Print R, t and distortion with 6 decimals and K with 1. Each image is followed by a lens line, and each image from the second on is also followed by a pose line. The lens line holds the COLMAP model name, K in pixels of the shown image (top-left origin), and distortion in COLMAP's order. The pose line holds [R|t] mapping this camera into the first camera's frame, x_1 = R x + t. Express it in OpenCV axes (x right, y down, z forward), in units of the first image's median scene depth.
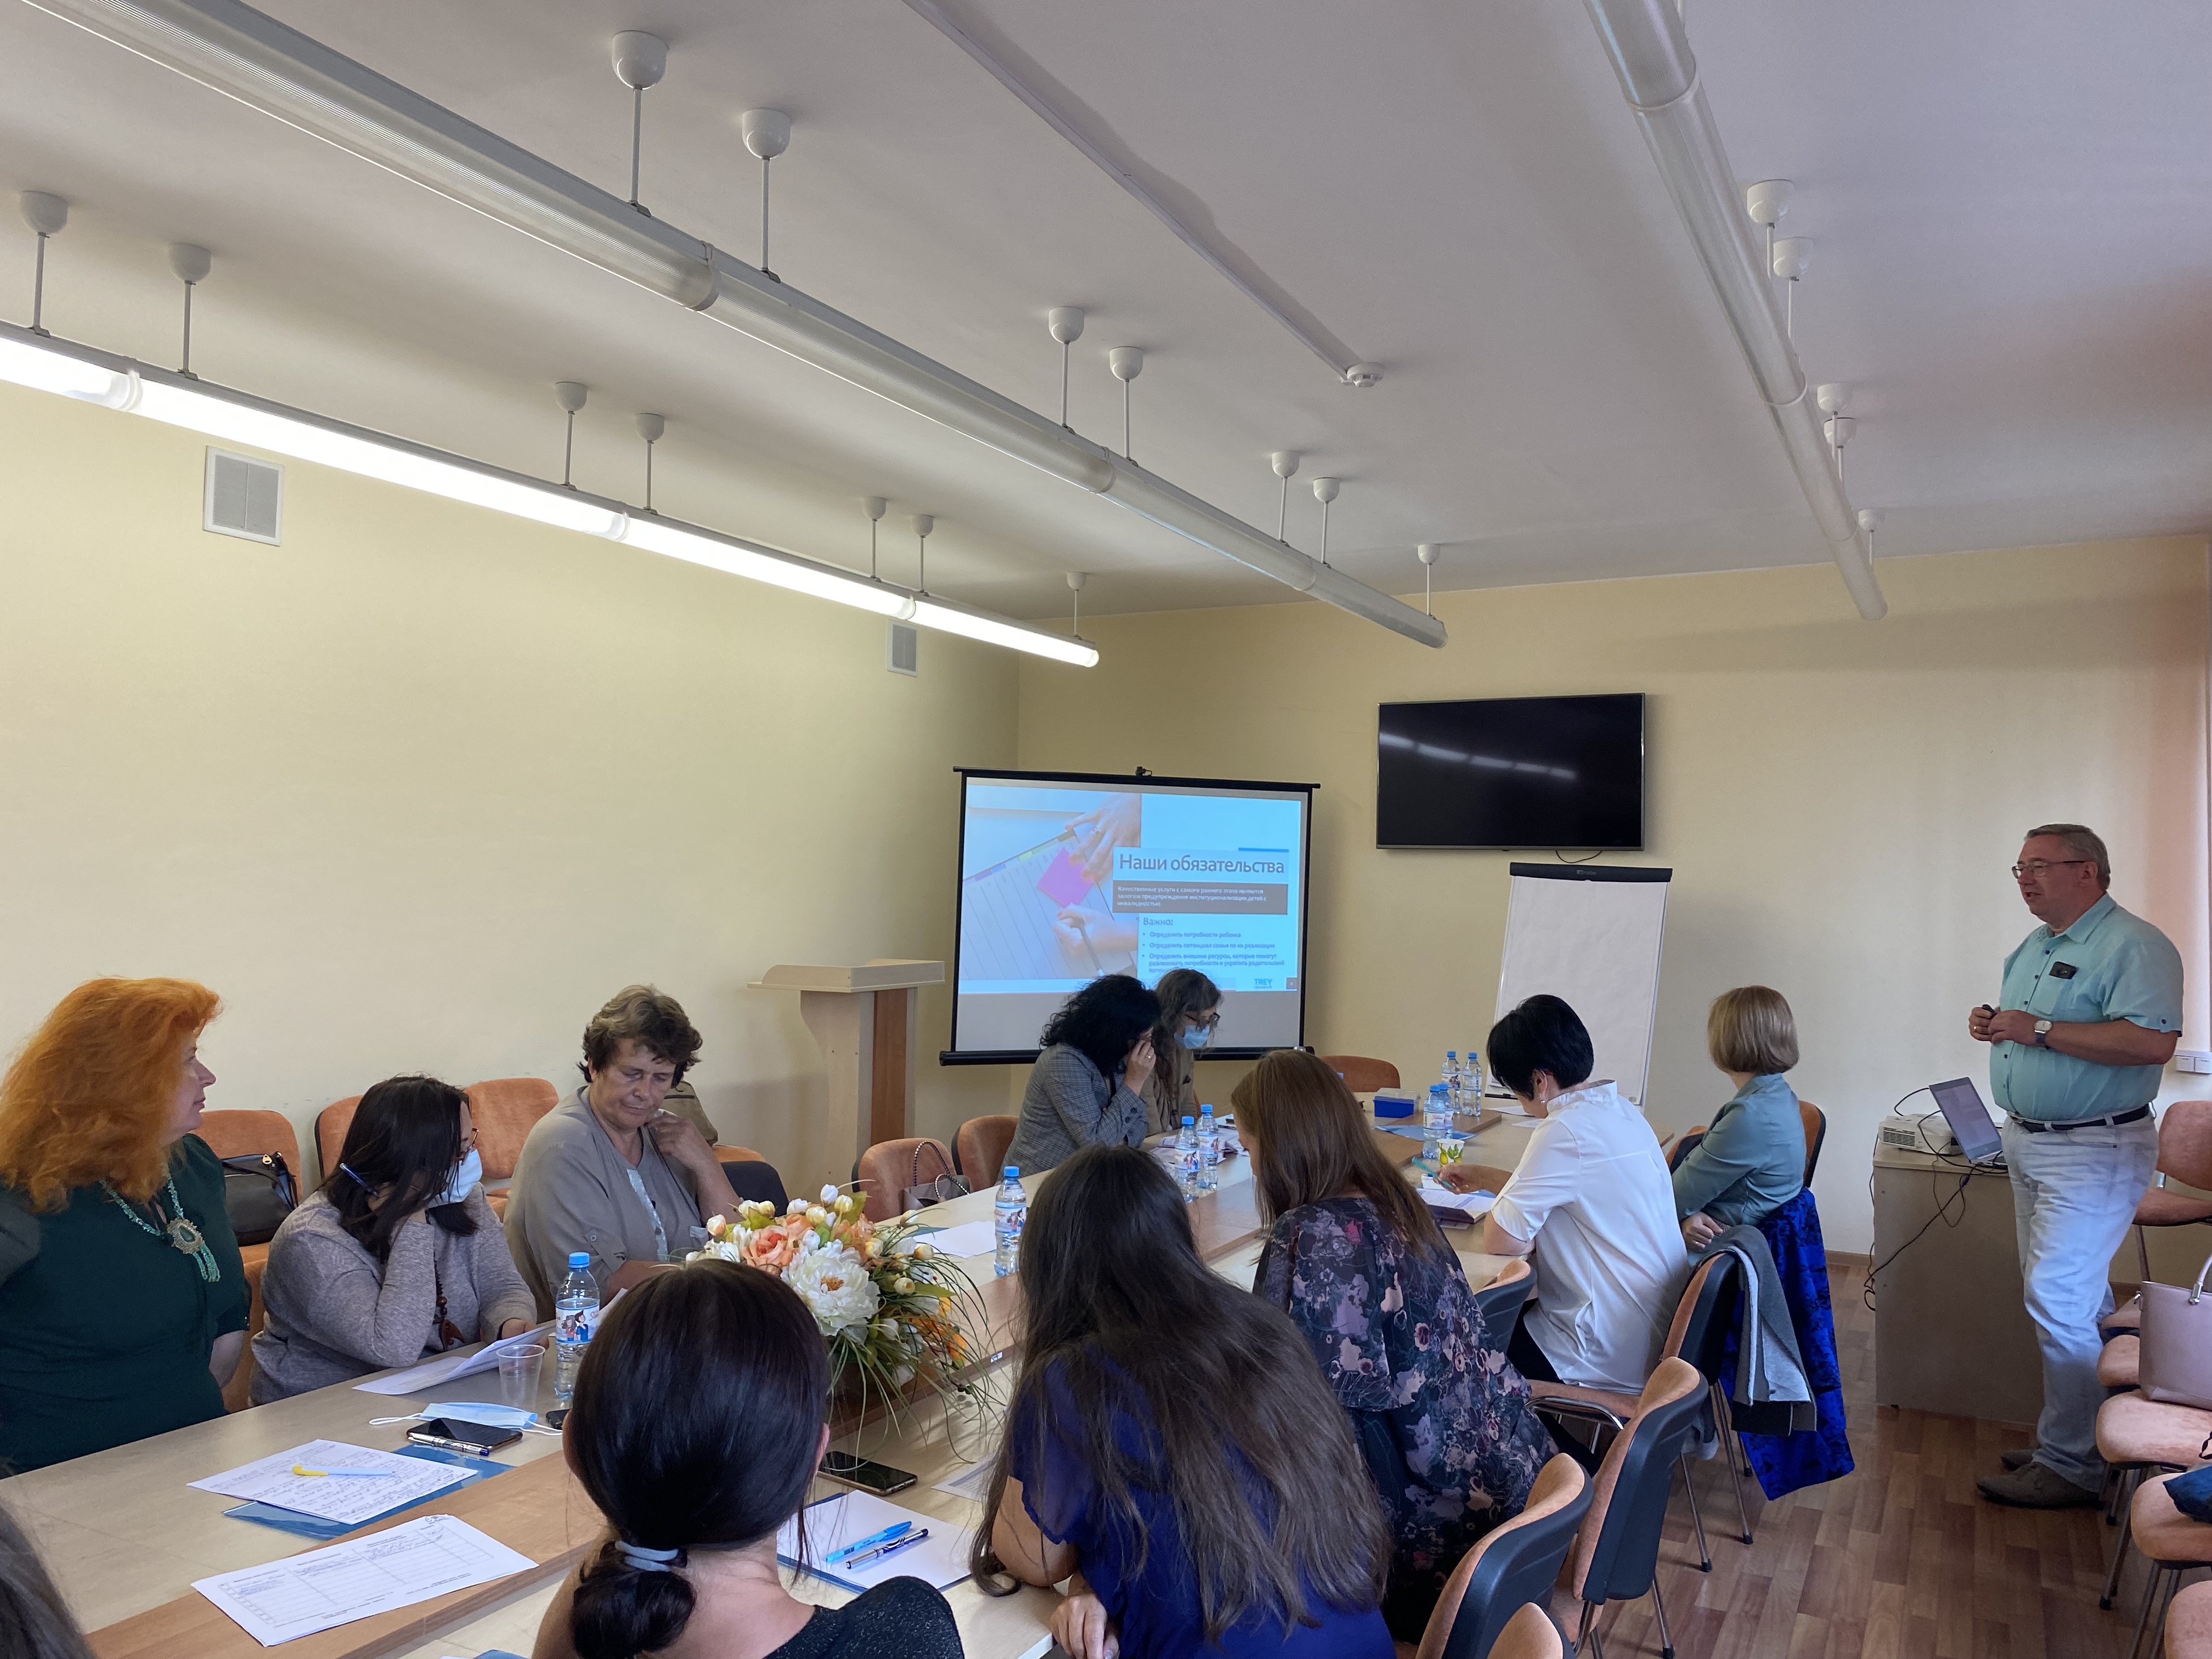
lens RADIAL K [[1676.1, 0, 1095.8], [0, 1676.1, 820.0], [0, 0, 1]] dist [0.161306, -0.242832]
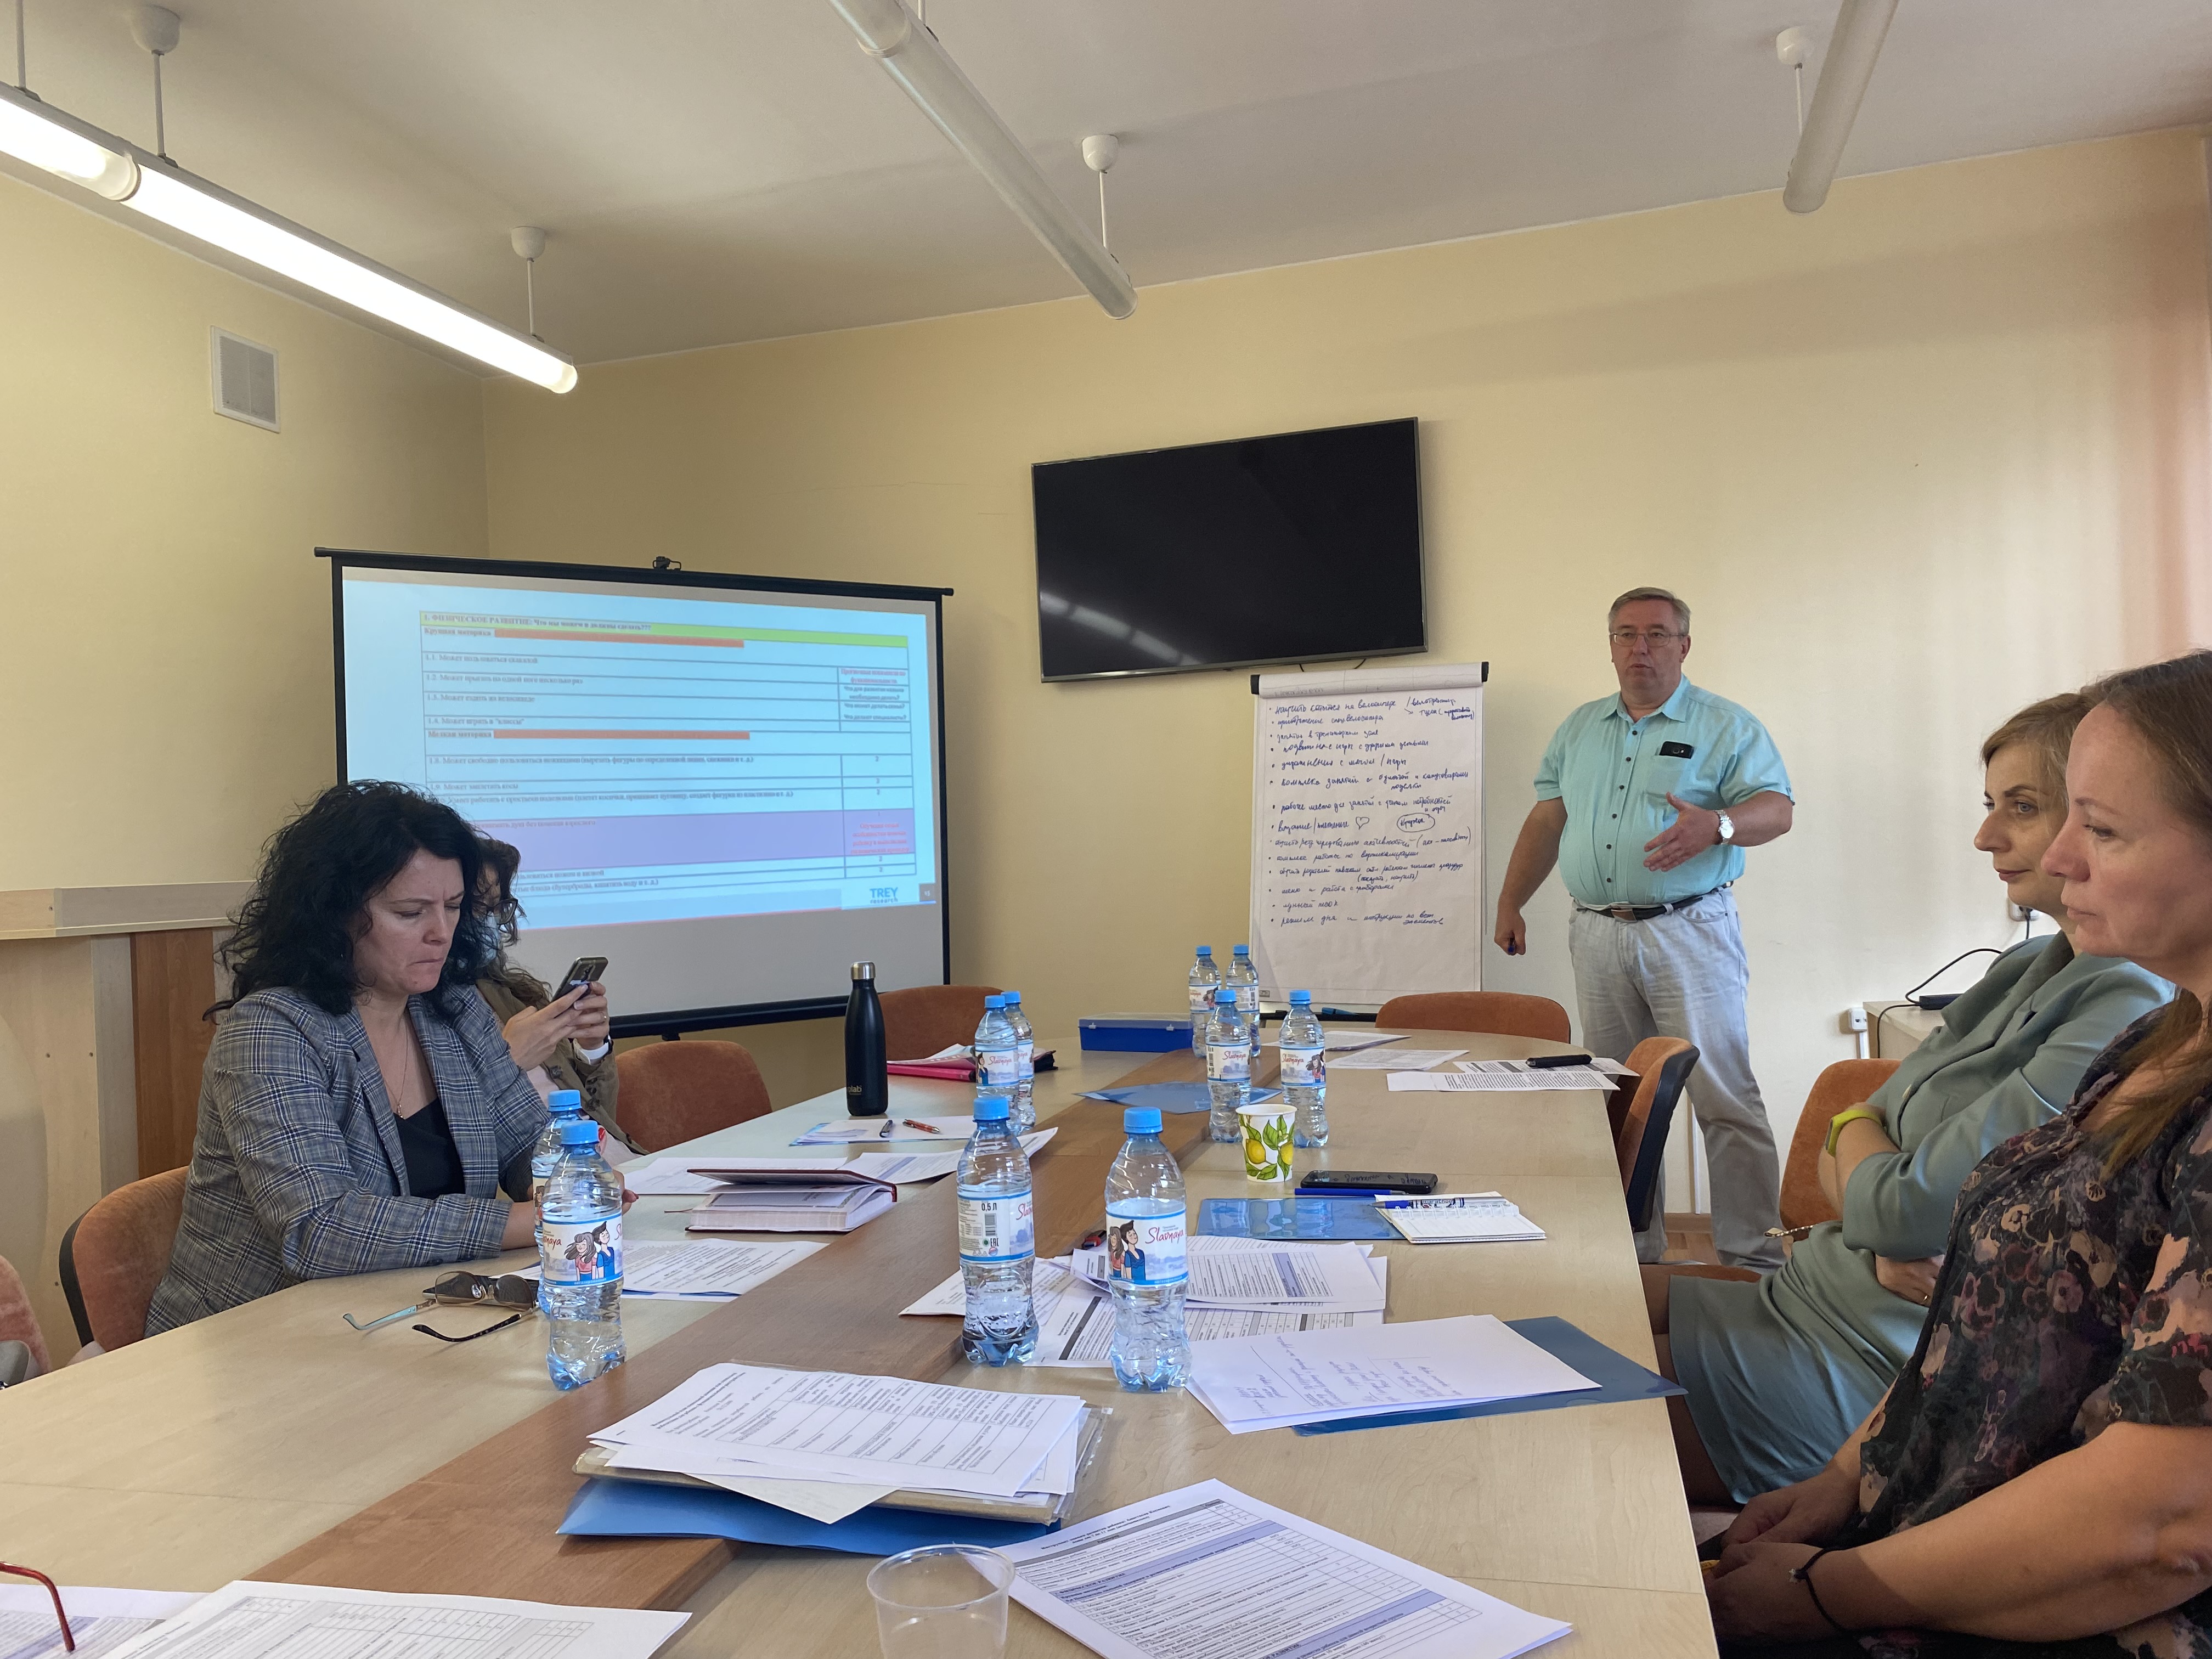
lens RADIAL K [[1676.1, 0, 1095.8], [0, 1676.1, 820.0], [0, 0, 1]] dist [0.161306, -0.242832]
pose [[0.977447, -0.055711, 0.203700, 0.050360], [0.052852, 0.998413, 0.019455, 0.062191], [-0.204461, -0.008250, 0.978840, 0.353464]]
